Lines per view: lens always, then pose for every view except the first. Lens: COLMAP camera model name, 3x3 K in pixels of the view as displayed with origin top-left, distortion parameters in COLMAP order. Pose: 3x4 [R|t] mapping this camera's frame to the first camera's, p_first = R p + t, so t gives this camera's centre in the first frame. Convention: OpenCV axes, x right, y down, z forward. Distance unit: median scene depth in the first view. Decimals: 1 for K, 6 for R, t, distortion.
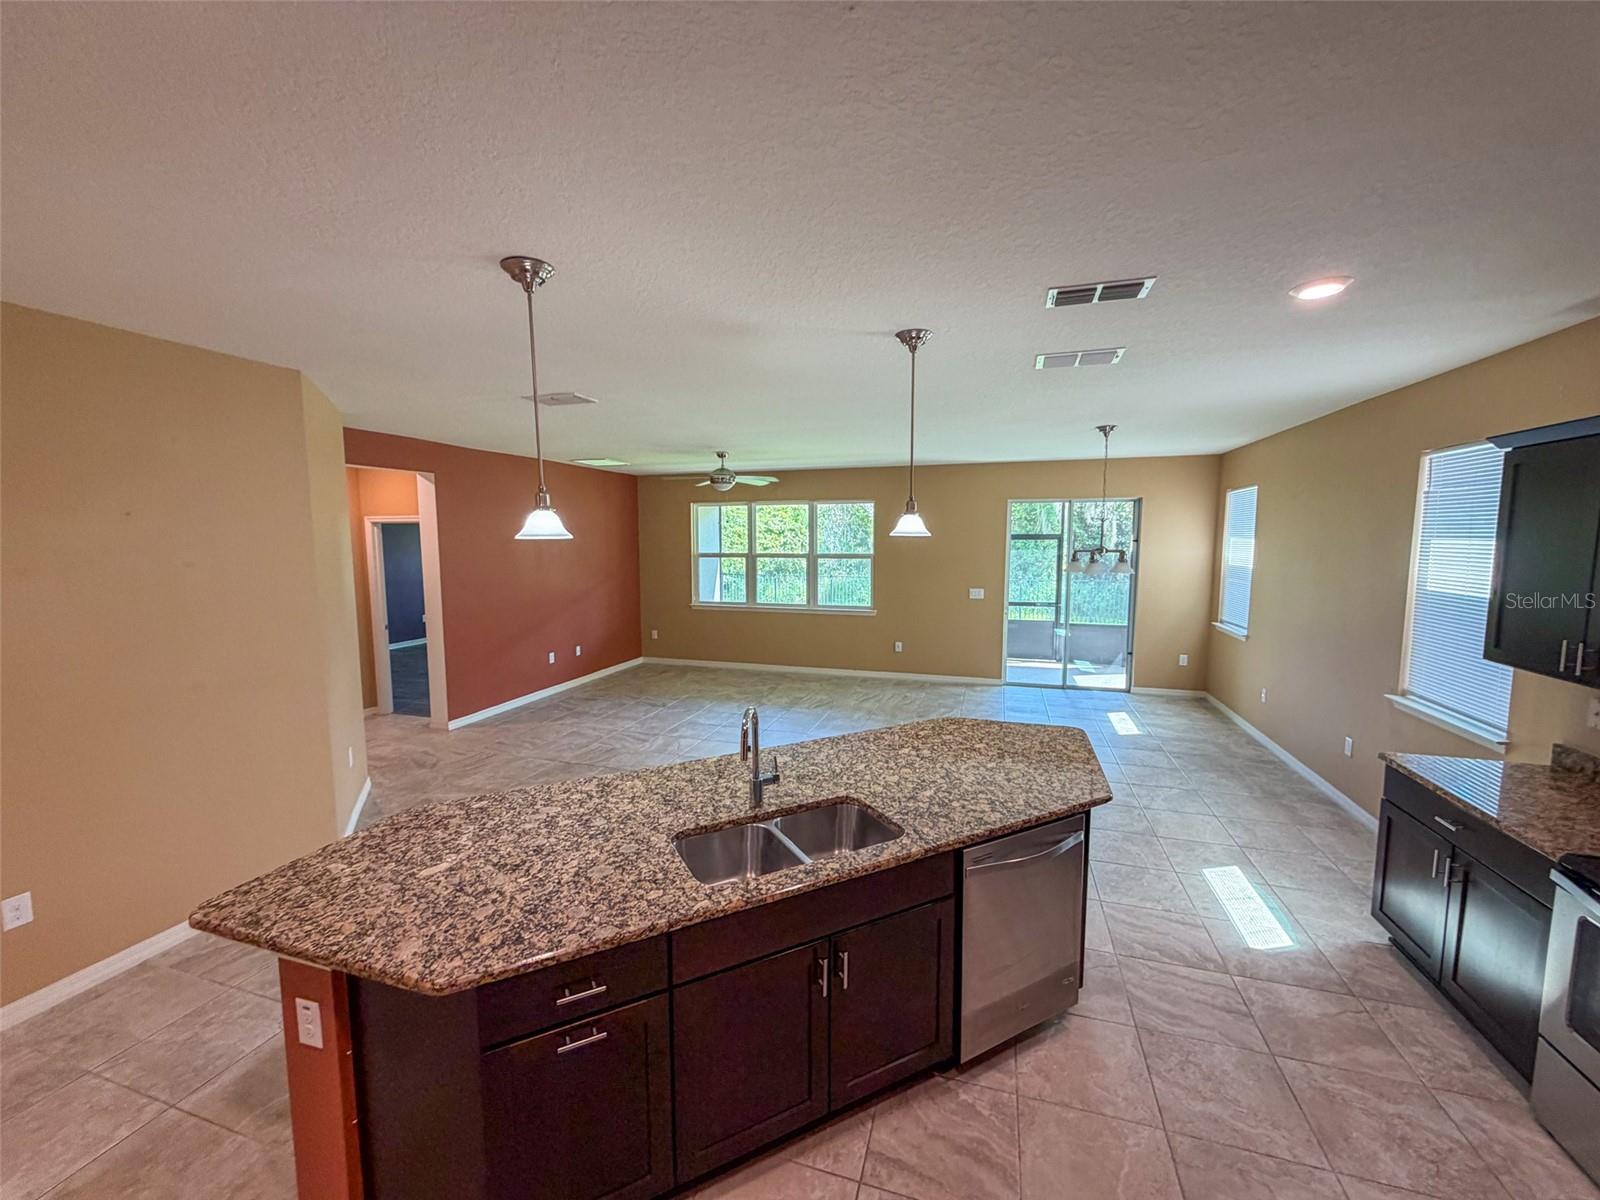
lens RADIAL K [[637.7, 0, 794.8], [0, 637.7, 600.2], [0, 0, 1]] dist [-0.000258, -0.000127]
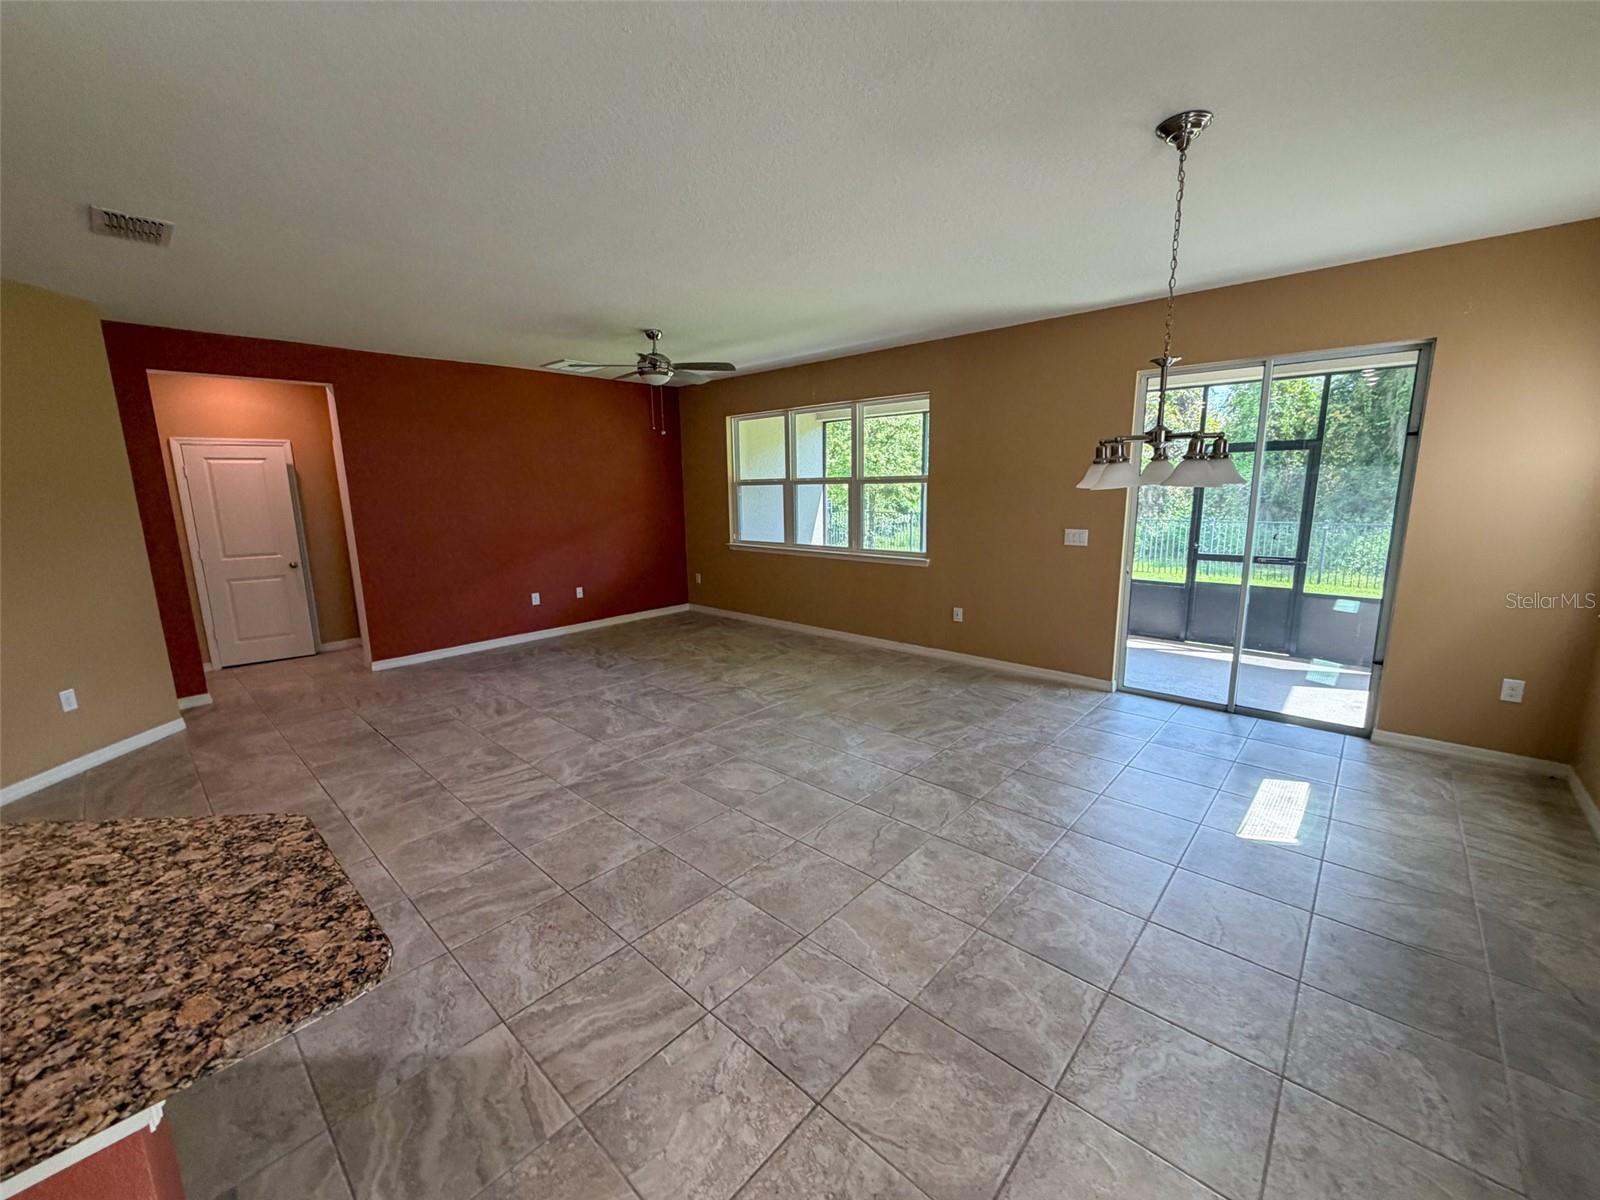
lens RADIAL K [[637.7, 0, 795.1], [0, 637.7, 600.0], [0, 0, 1]] dist [-0.000258, -0.000127]
pose [[0.905535, 0.064107, -0.419401, 0.335687], [-0.026778, 0.995184, 0.094300, -0.000885], [0.423426, -0.074162, 0.902890, 0.374730]]
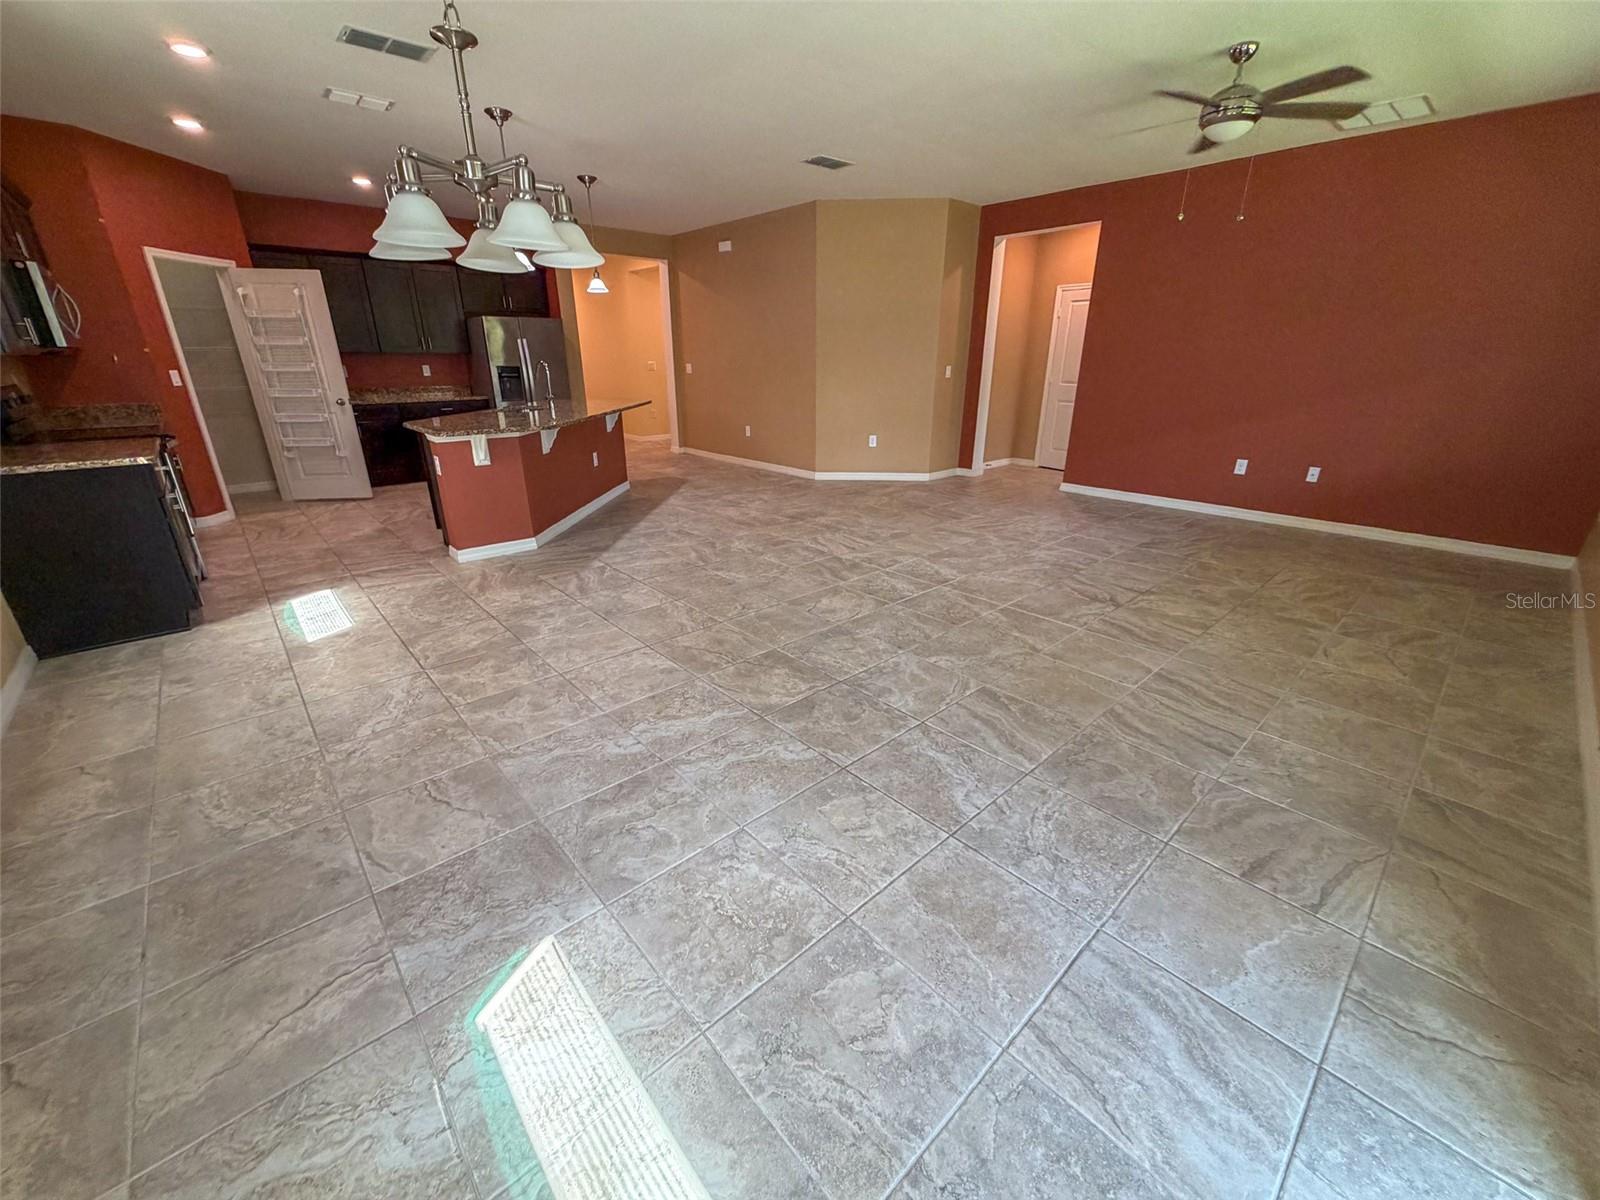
lens RADIAL K [[637.7, 0, 791.5], [0, 637.7, 598.2], [0, 0, 1]] dist [-0.000258, -0.000127]
pose [[-0.508600, 0.310236, -0.803169, 0.526311], [-0.084793, 0.910247, 0.405291, -0.023606], [0.856818, 0.274234, -0.436646, 0.976841]]
